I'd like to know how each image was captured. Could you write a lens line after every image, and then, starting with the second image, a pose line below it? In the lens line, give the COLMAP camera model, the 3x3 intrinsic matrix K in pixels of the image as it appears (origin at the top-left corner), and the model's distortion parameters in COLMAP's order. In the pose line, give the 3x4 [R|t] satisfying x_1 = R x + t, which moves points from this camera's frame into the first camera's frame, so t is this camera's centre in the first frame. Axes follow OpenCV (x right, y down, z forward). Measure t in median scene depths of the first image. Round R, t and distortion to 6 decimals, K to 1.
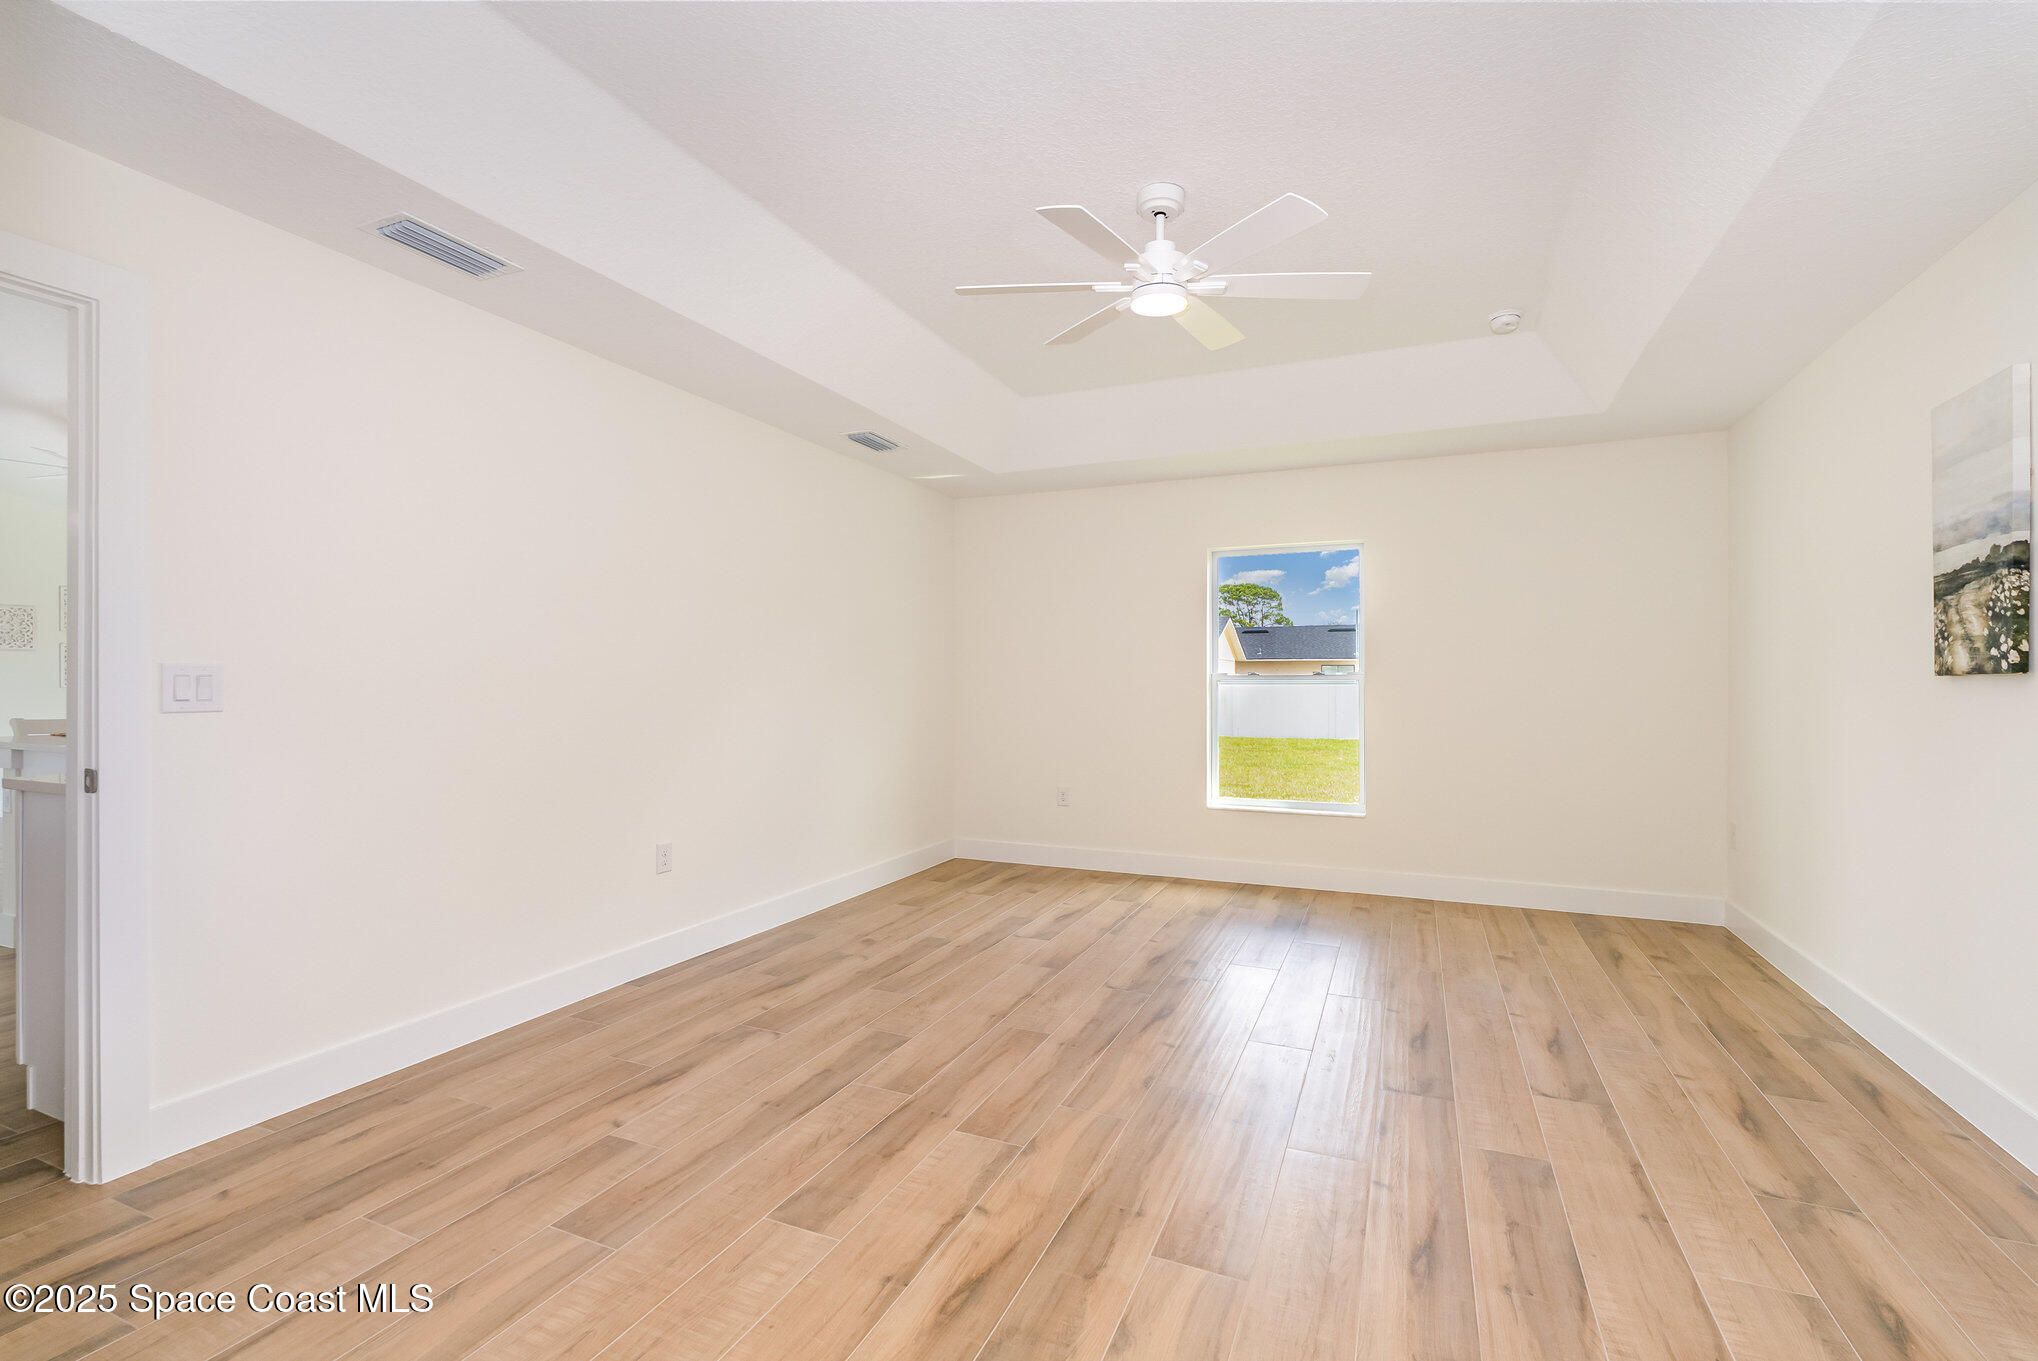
lens RADIAL K [[898.0, 0, 1030.4], [0, 898.0, 679.4], [0, 0, 1]] dist [-0.015223, -0.000109]
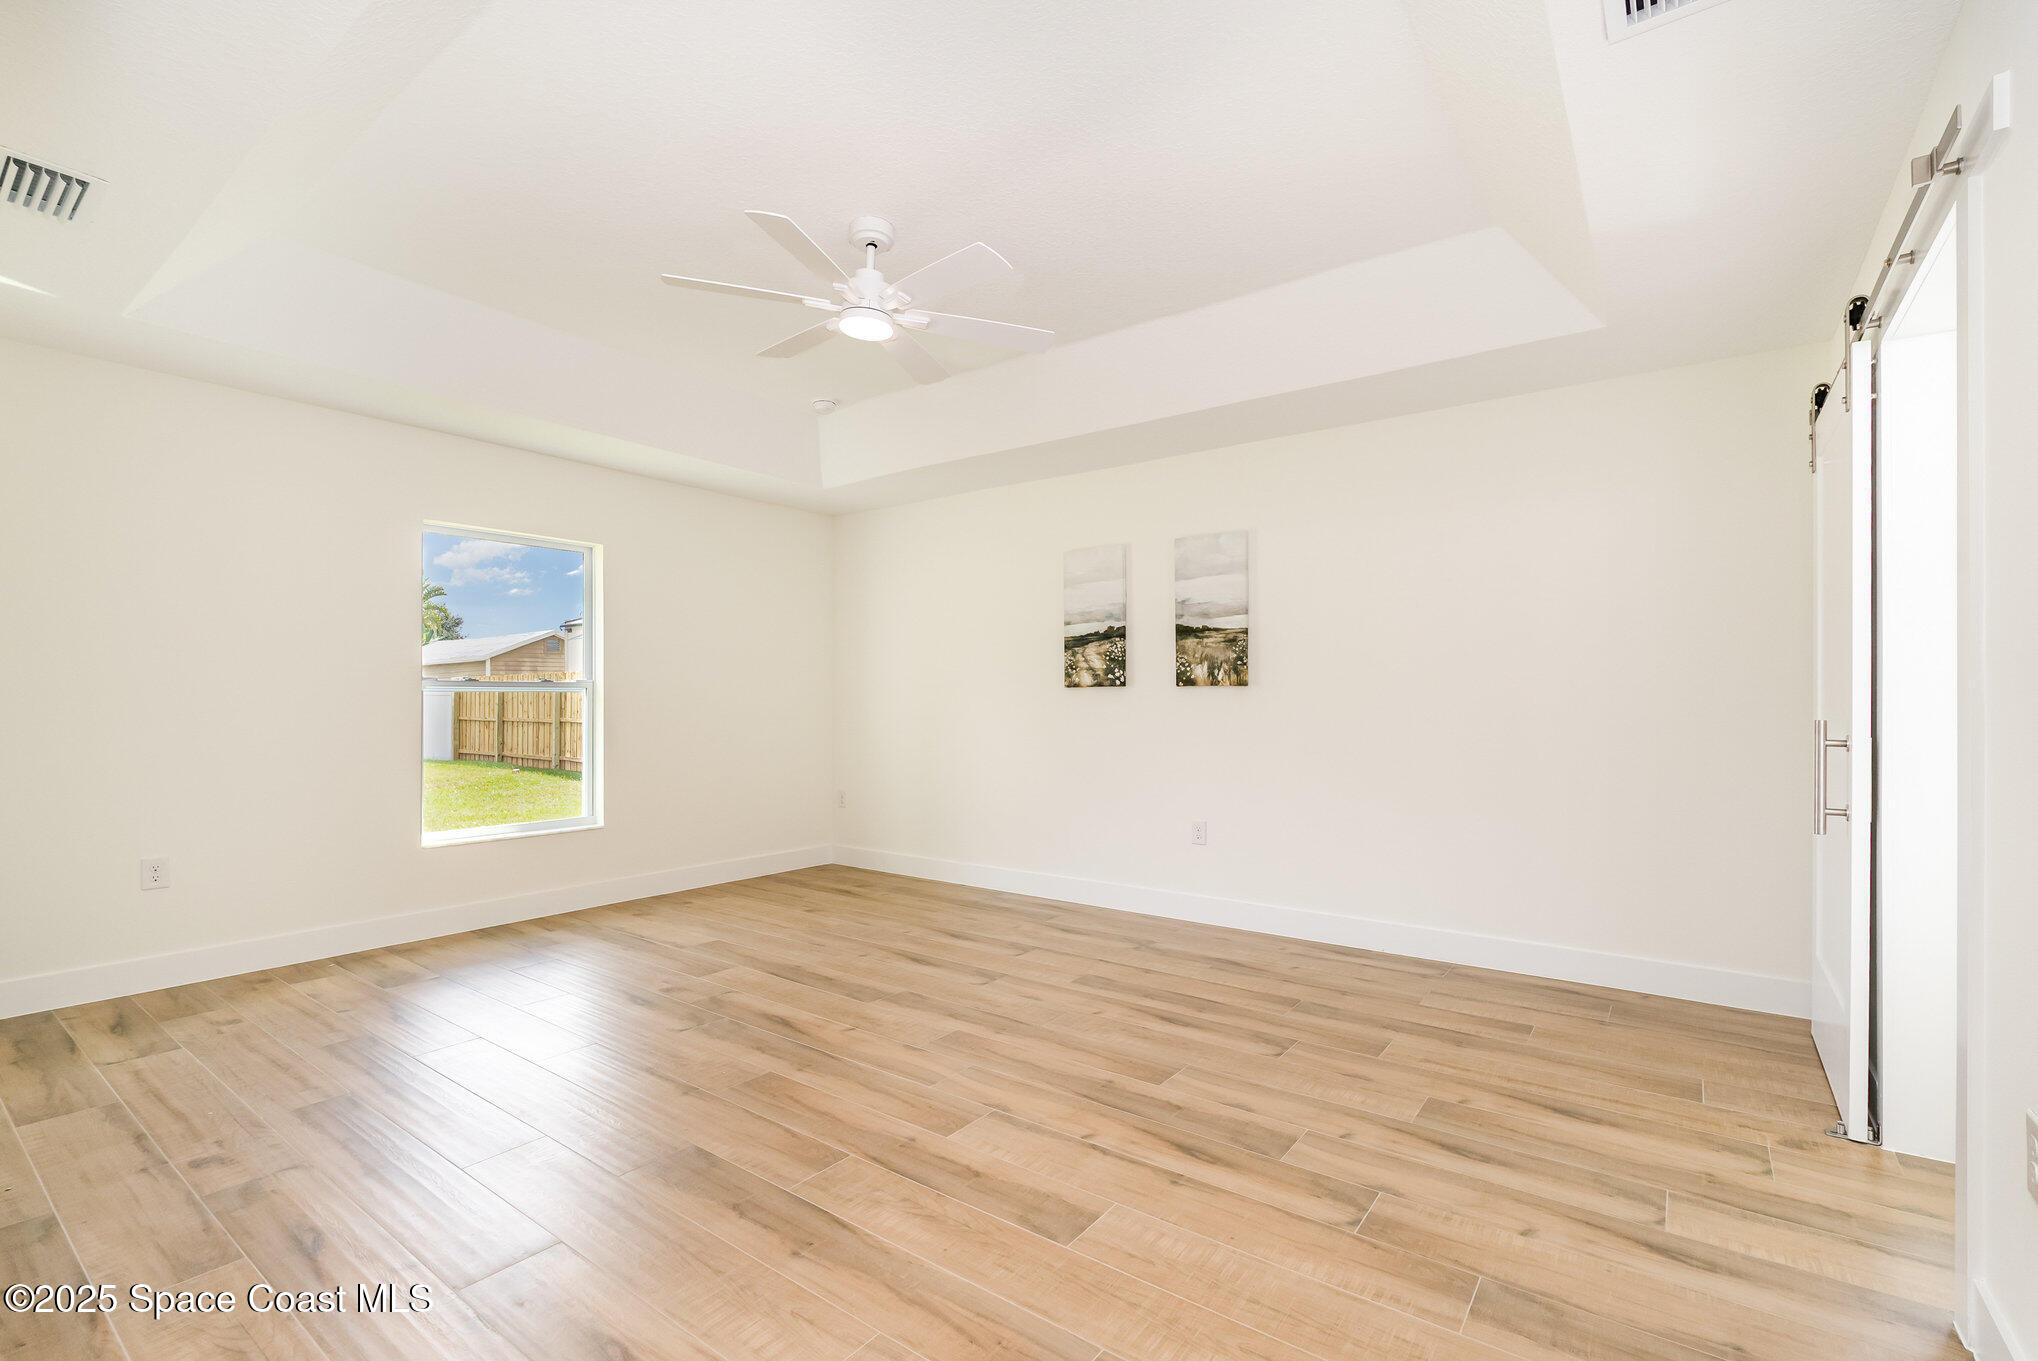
lens RADIAL K [[898.8, 0, 1013.1], [0, 898.8, 692.1], [0, 0, 1]] dist [-0.001680, -0.000043]
pose [[0.233463, 0.005559, 0.972350, -0.971208], [-0.001187, 0.999985, -0.005432, 0.017435], [-0.972365, 0.000114, 0.233466, 0.654048]]
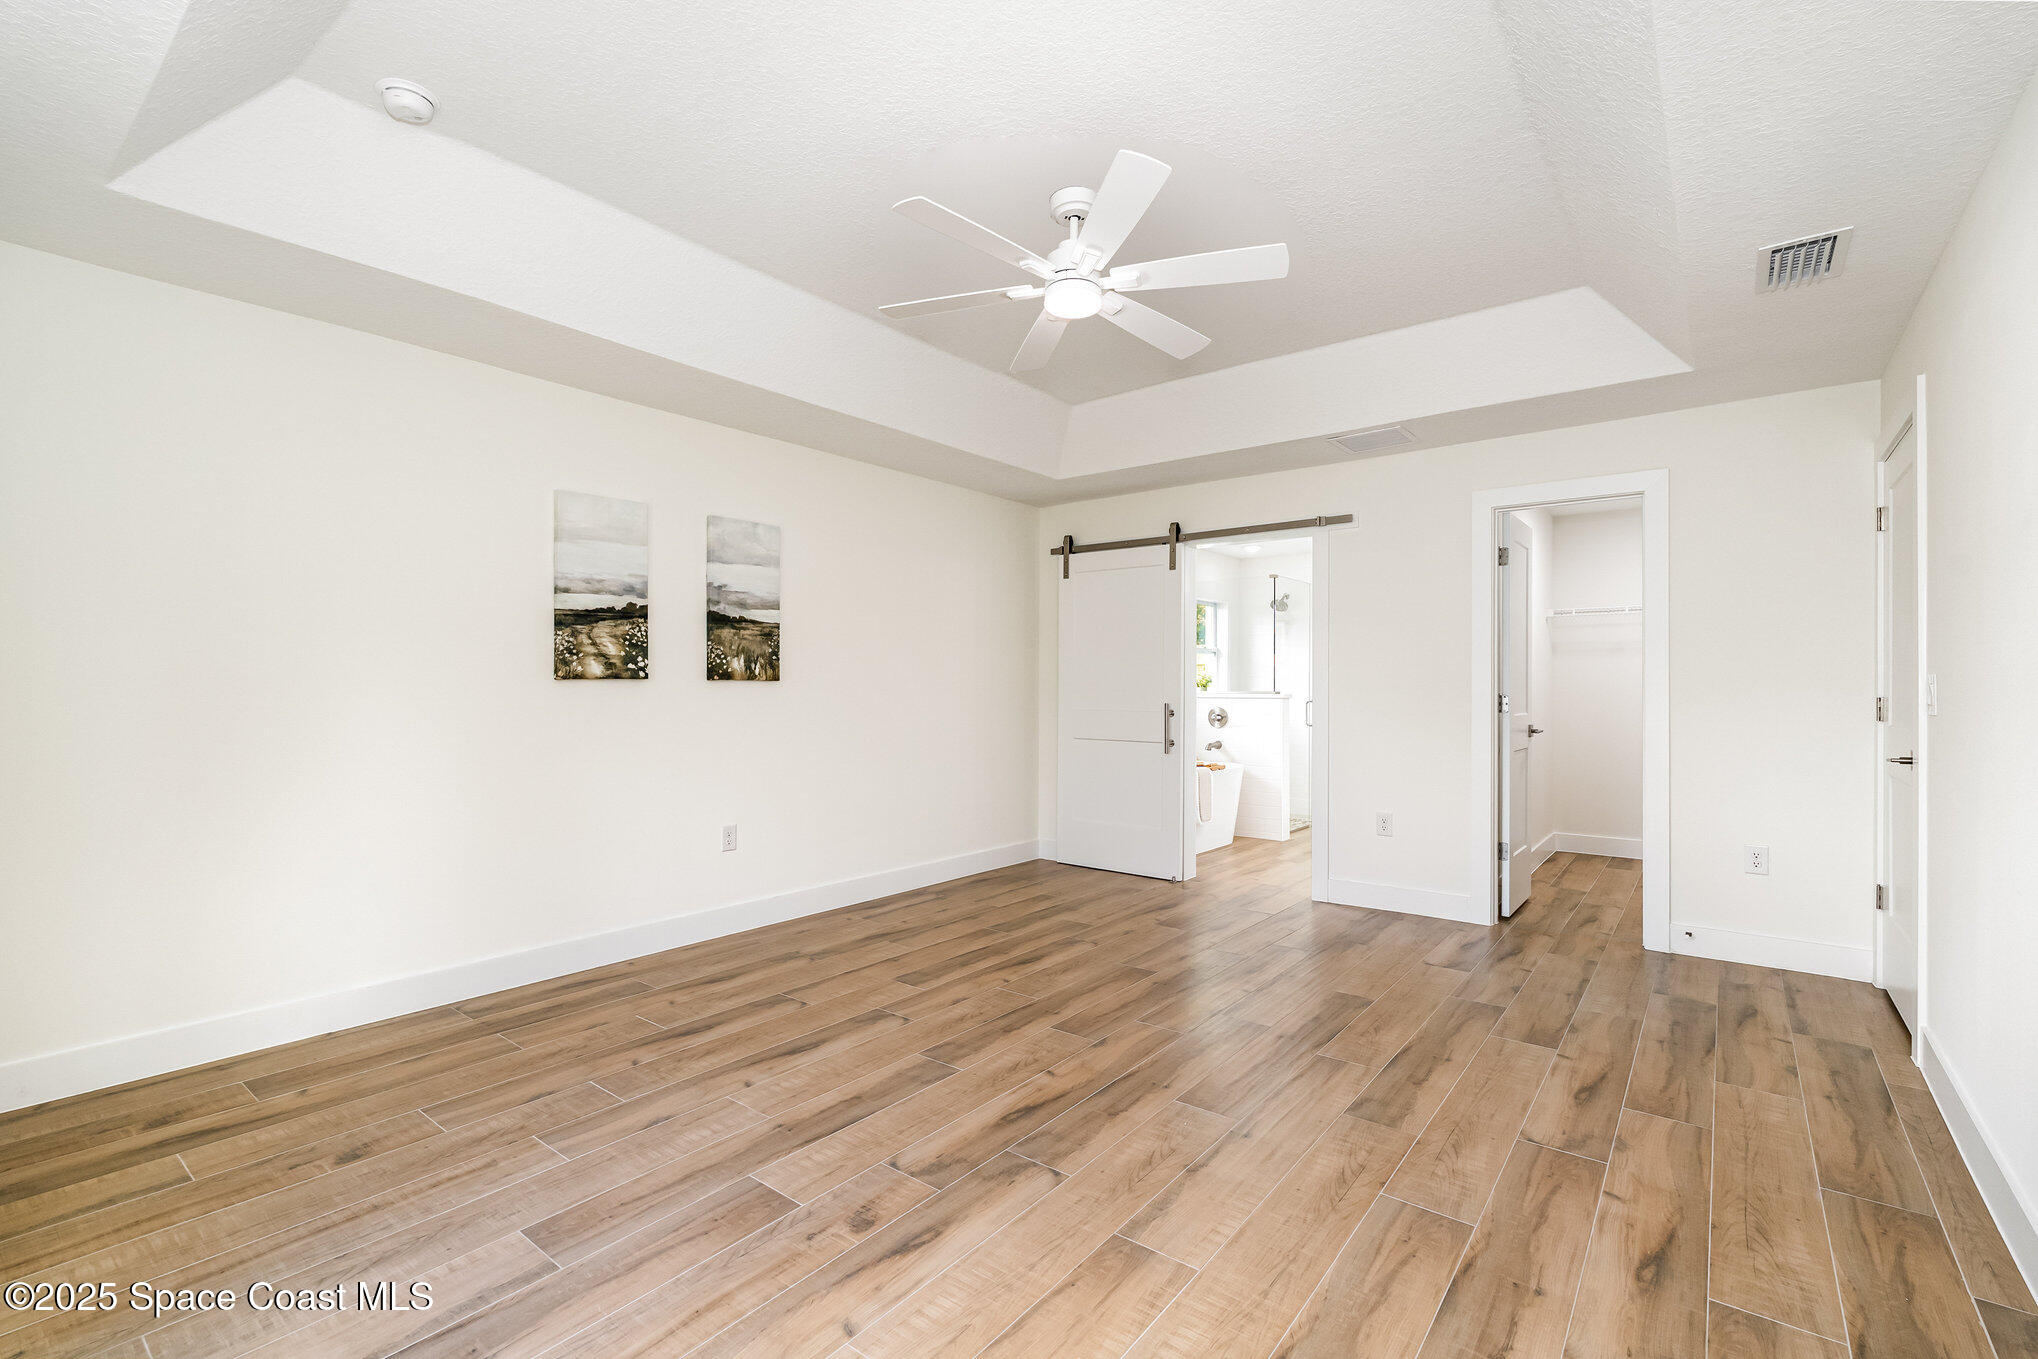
lens RADIAL K [[898.0, 0, 1030.4], [0, 898.0, 678.4], [0, 0, 1]] dist [-0.015223, -0.000109]
pose [[-0.967136, -0.001216, 0.254255, -0.071160], [-0.003792, 0.999946, -0.009641, 0.005376], [-0.254230, -0.010288, -0.967089, 2.226865]]
